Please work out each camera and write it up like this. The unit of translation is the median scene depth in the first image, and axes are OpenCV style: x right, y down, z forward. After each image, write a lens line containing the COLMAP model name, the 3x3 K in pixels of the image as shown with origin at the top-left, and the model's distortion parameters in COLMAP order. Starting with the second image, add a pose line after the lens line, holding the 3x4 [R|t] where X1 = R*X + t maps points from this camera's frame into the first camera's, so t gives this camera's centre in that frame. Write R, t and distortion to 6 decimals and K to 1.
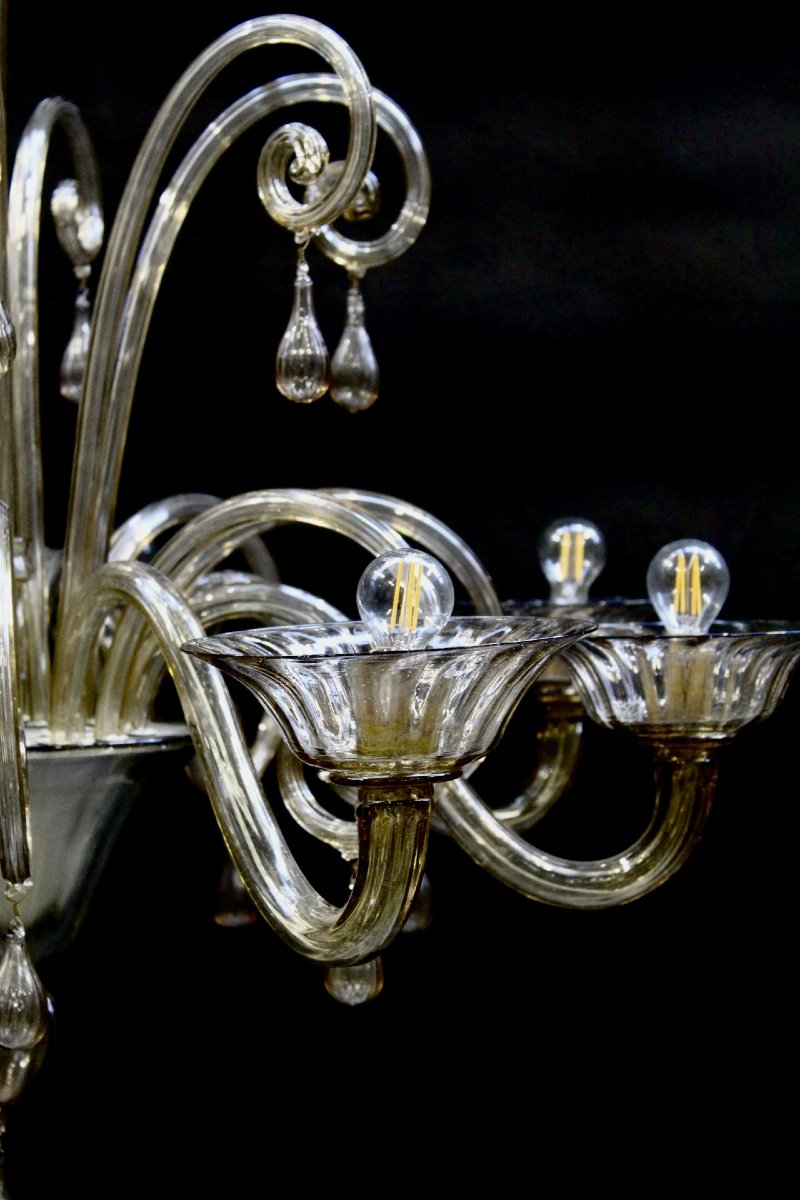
lens RADIAL K [[2858.8, 0, 400.0], [0, 2858.8, 600.0], [0, 0, 1]] dist [0.029775, 0.328171]
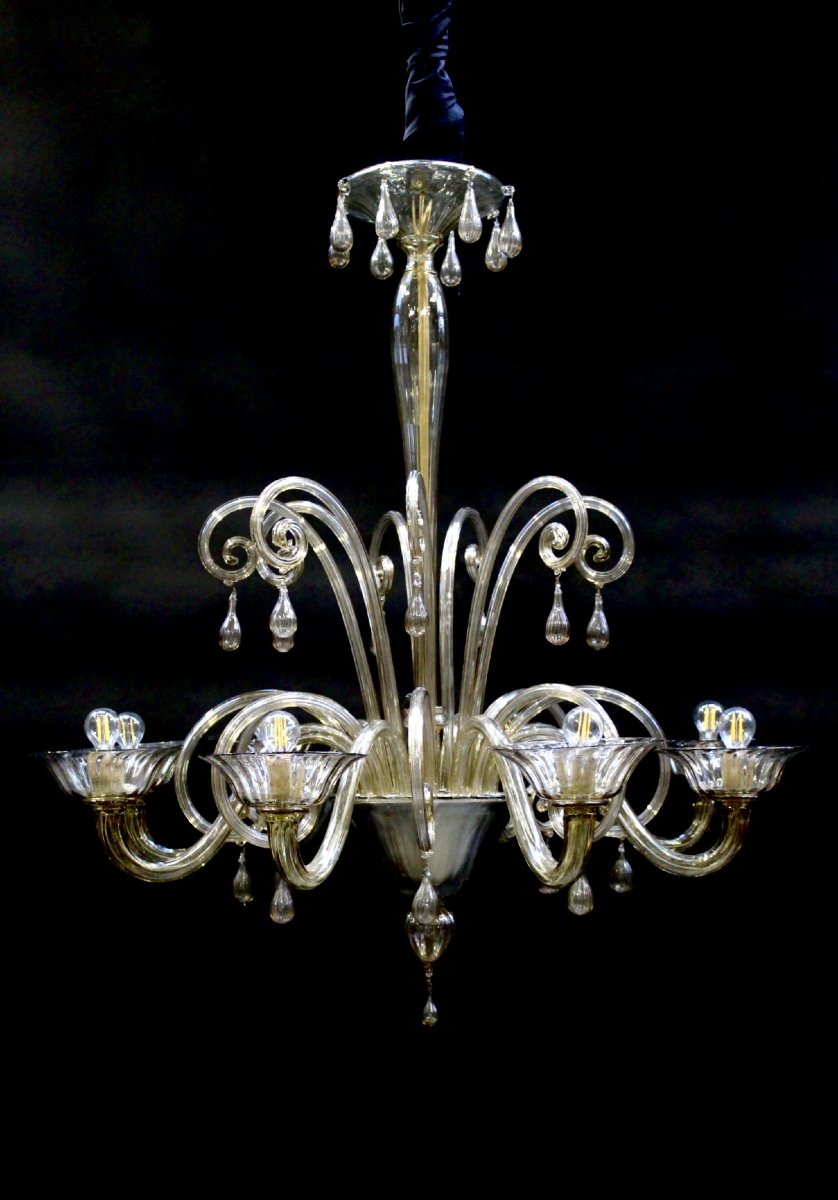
lens RADIAL K [[1696.1, 0, 419.0], [0, 1696.1, 600.0], [0, 0, 1]] dist [0.007624, 0.044655]
pose [[0.981174, -0.007287, -0.192987, 0.111809], [-0.011724, 0.995197, -0.097184, 0.026002], [0.192768, 0.097617, 0.976377, -0.318719]]
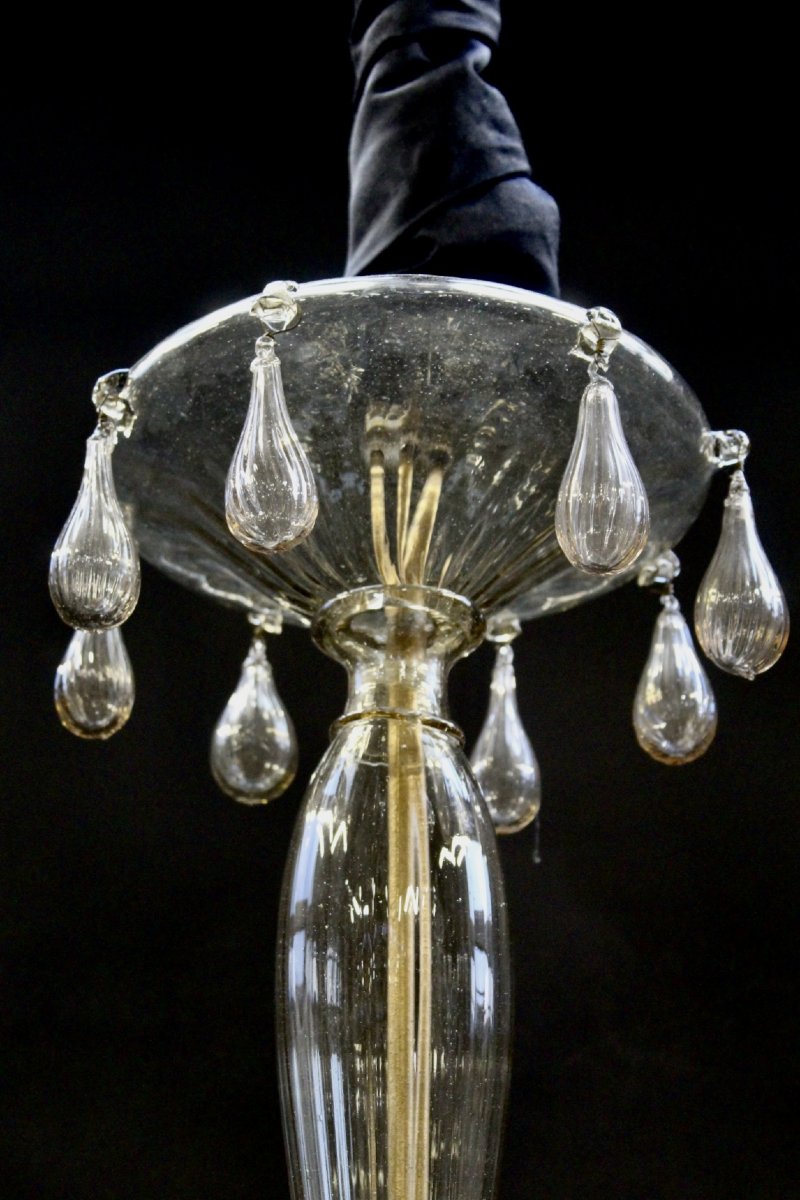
lens RADIAL K [[2912.7, 0, 400.0], [0, 2912.7, 600.0], [0, 0, 1]] dist [-0.011554, -0.052306]
pose [[0.984818, -0.061952, -0.162162, -0.053945], [-0.020569, 0.885925, -0.463373, -0.116597], [0.172370, 0.459673, 0.871200, 0.475738]]
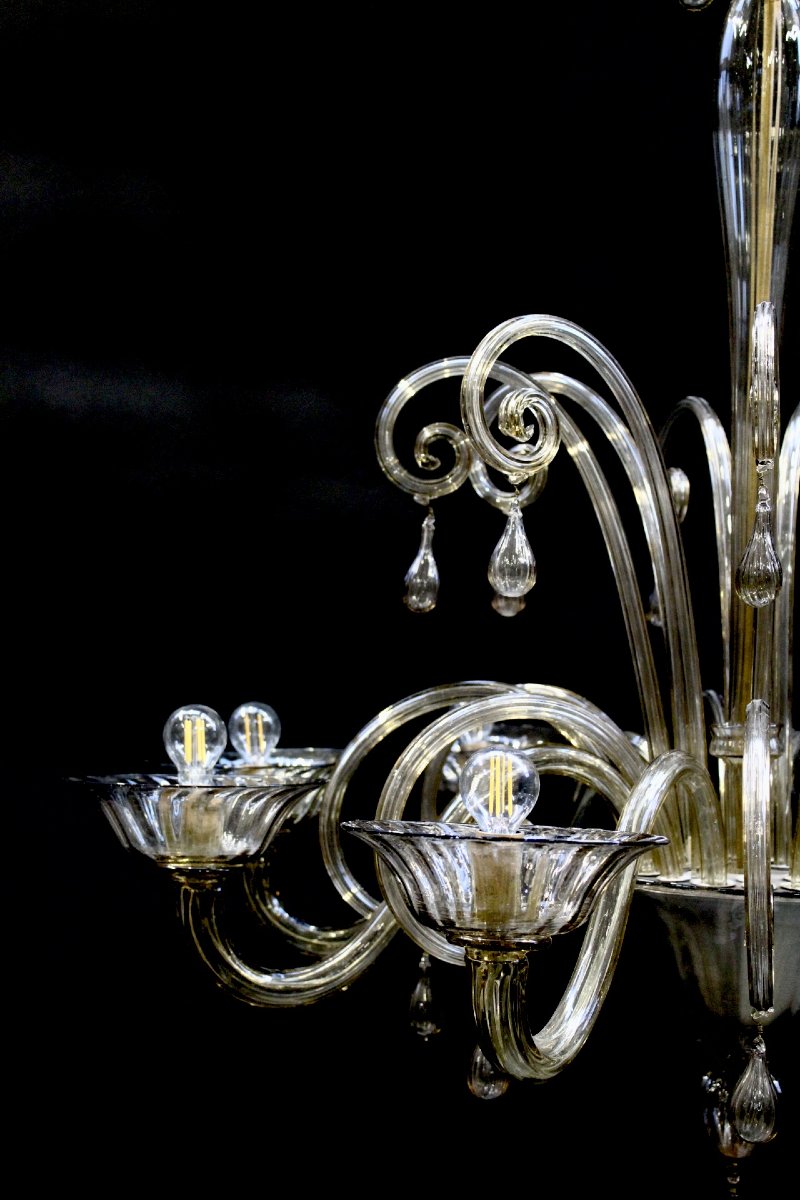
lens RADIAL K [[1820.6, 0, 399.3], [0, 1820.6, 557.4], [0, 0, 1]] dist [-0.014618, -0.043423]
pose [[0.945330, 0.034243, -0.324314, -0.029853], [-0.064168, 0.994562, -0.082029, -0.019125], [0.319741, 0.098355, 0.942386, 0.165947]]
